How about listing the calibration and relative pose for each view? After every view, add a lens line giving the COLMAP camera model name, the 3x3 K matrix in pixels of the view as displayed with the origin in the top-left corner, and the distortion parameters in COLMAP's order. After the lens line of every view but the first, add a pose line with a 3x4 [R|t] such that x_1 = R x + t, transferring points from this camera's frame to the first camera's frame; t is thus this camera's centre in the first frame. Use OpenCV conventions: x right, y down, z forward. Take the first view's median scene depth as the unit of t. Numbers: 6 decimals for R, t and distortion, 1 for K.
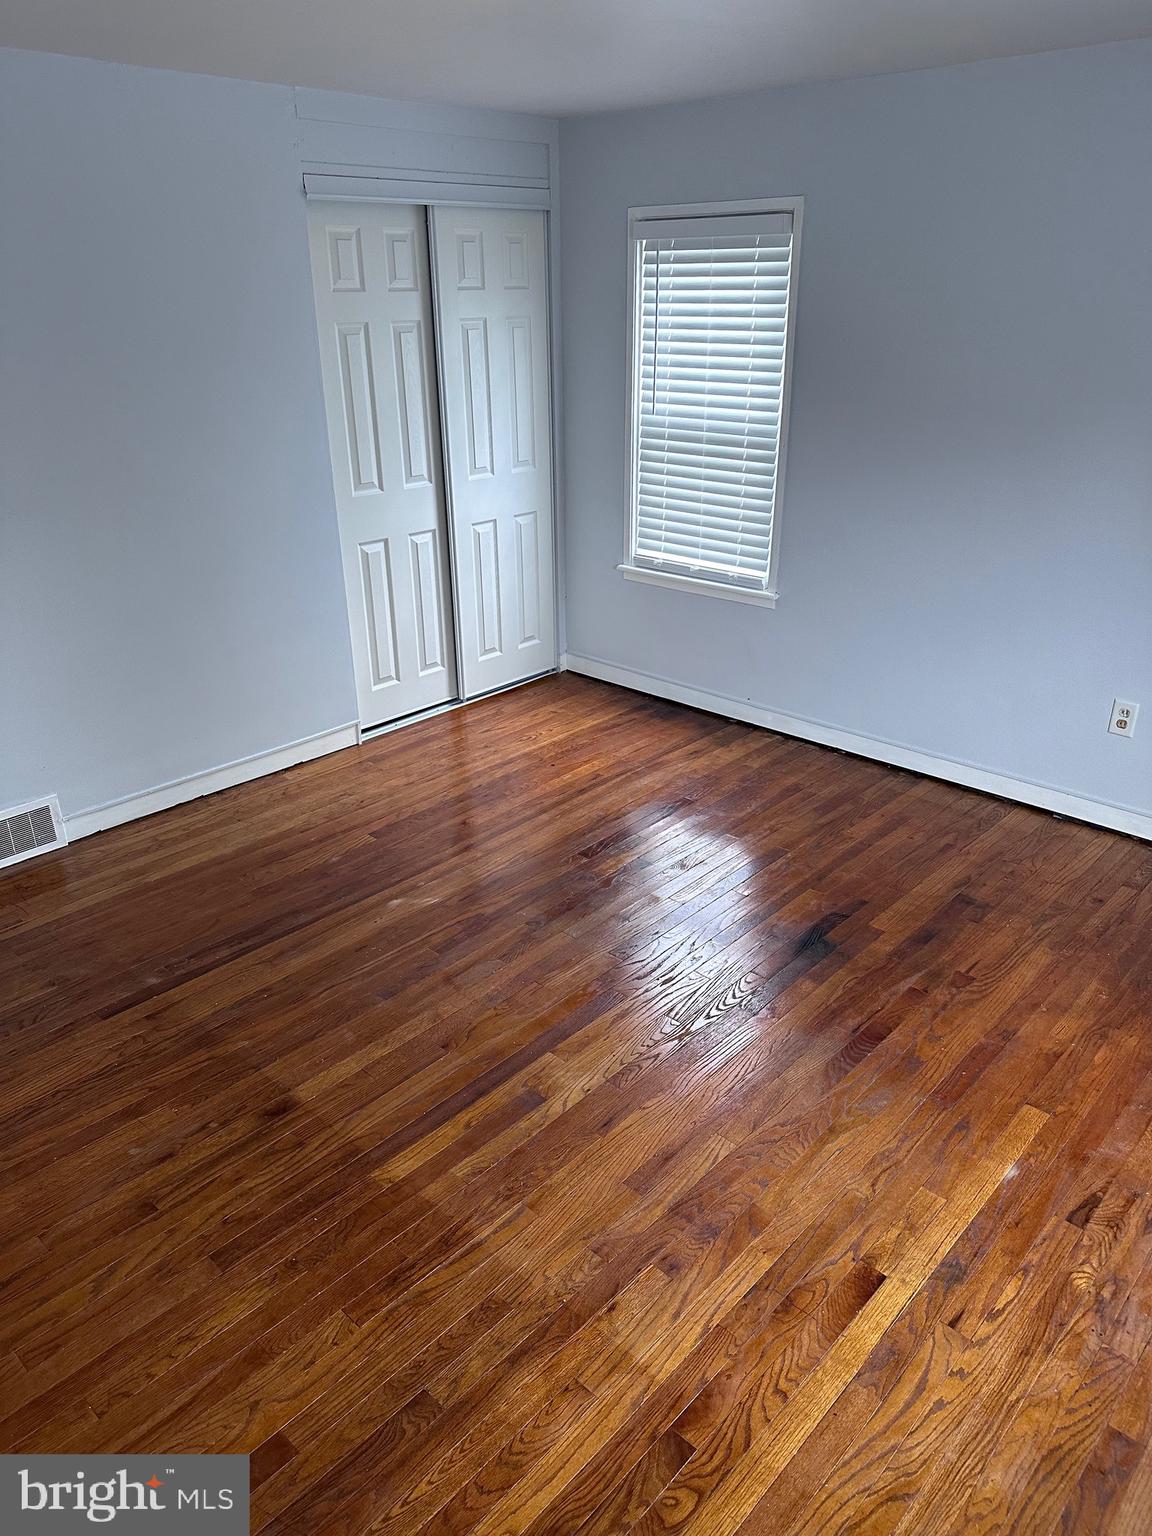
lens RADIAL K [[1079.6, 0, 588.9], [0, 1079.6, 767.6], [0, 0, 1]] dist [0.013491, -0.010927]
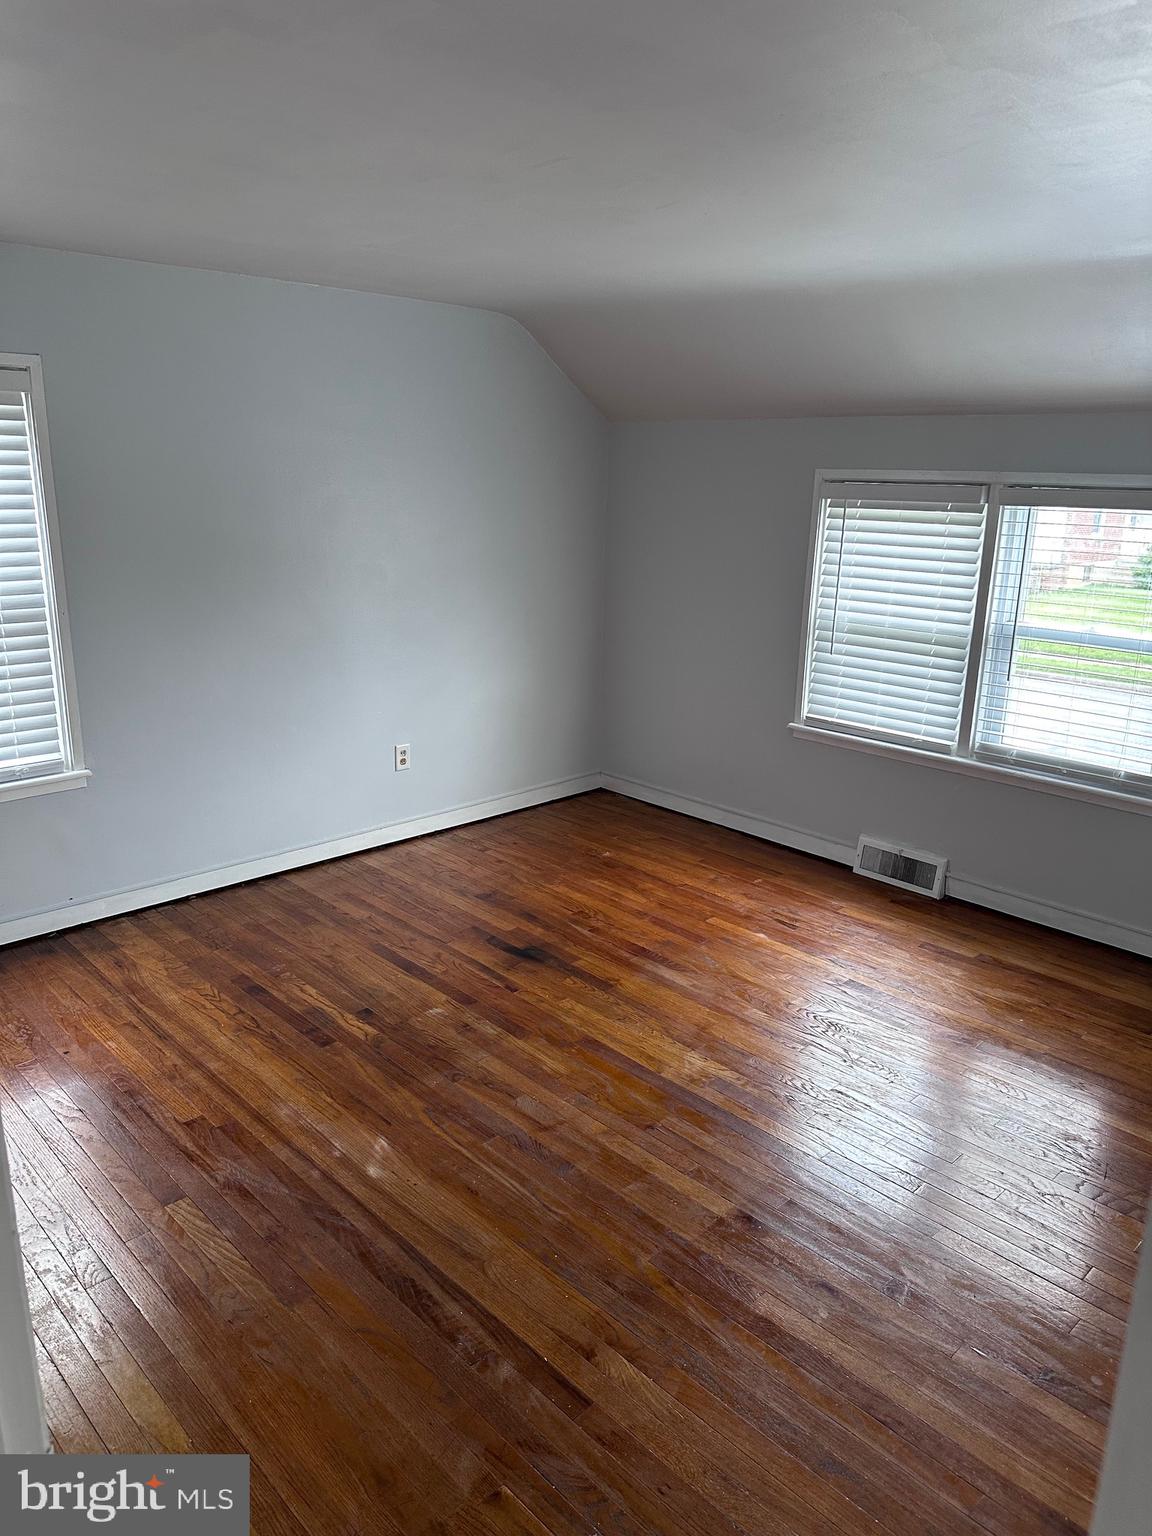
lens RADIAL K [[1079.6, 0, 575.5], [0, 1079.6, 762.9], [0, 0, 1]] dist [0.013491, -0.010927]
pose [[0.049278, -0.247914, 0.967528, -0.820609], [0.387422, 0.897604, 0.210265, -0.239810], [-0.920585, 0.364480, 0.140279, 0.599129]]
